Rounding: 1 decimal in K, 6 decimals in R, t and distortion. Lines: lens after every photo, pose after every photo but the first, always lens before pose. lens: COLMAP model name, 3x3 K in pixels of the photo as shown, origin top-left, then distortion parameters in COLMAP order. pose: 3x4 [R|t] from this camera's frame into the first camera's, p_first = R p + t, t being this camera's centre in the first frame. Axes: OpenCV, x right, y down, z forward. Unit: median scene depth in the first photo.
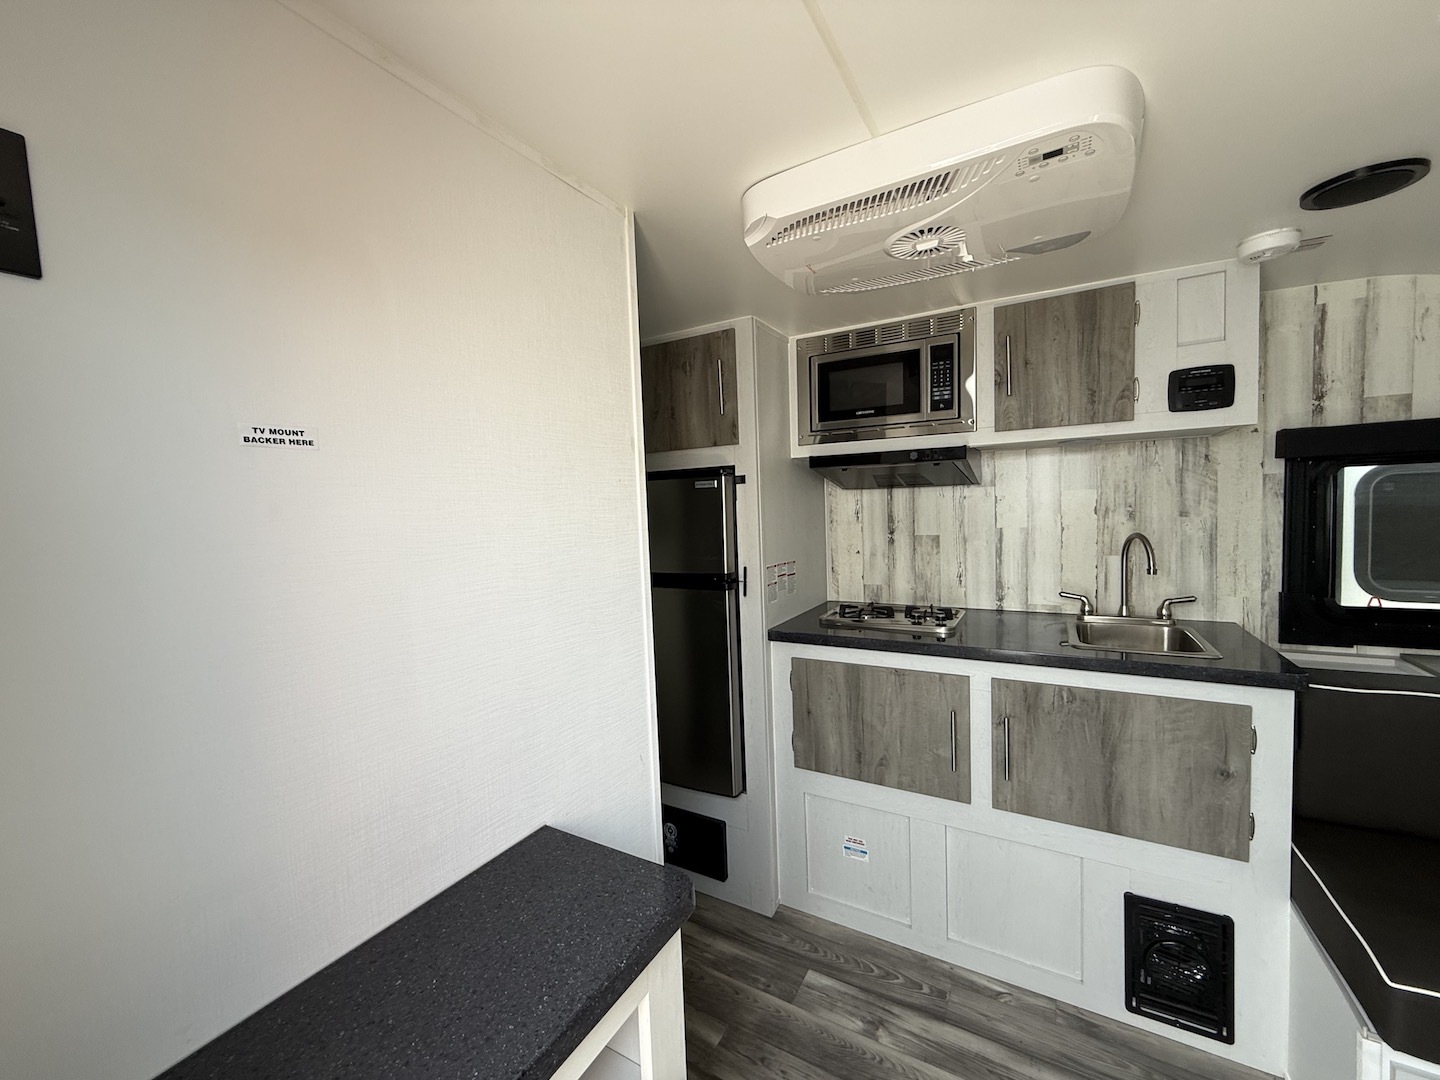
lens RADIAL K [[573.3, 0, 719.5], [0, 573.3, 536.7], [0, 0, 1]] dist [-0.002330, 0.000861]
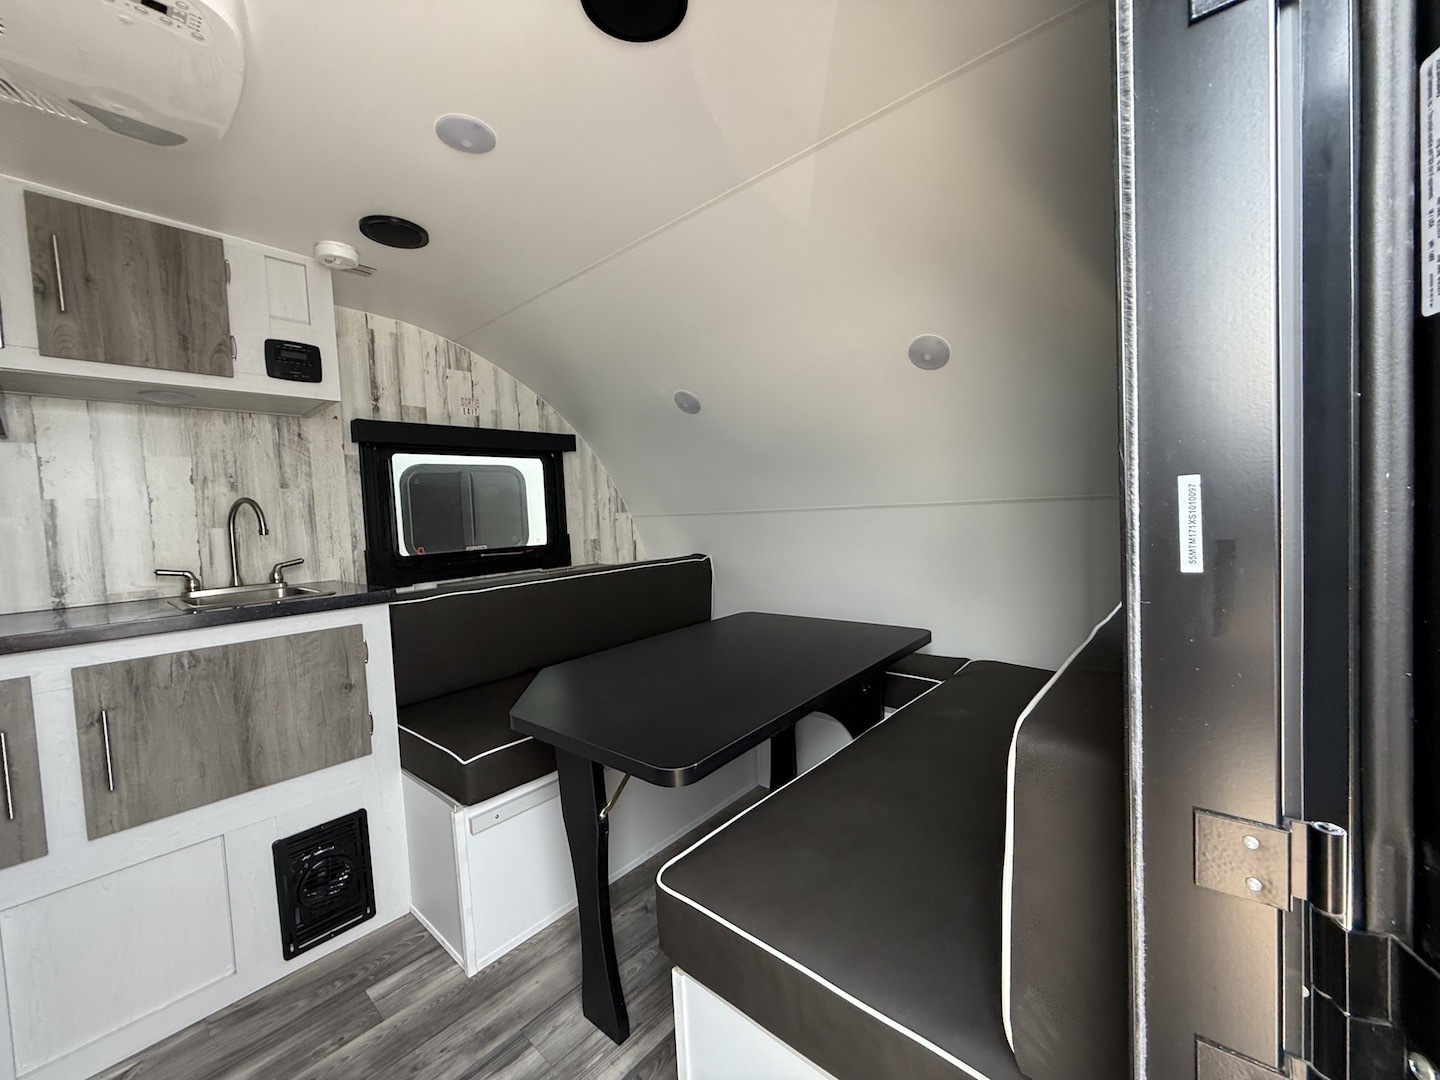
lens RADIAL K [[573.3, 0, 716.9], [0, 573.3, 538.2], [0, 0, 1]] dist [-0.002330, 0.000861]
pose [[0.205544, -0.019049, 0.978462, -0.086684], [0.094890, 0.995488, -0.000553, 0.155145], [-0.974037, 0.092960, 0.206424, -0.003970]]
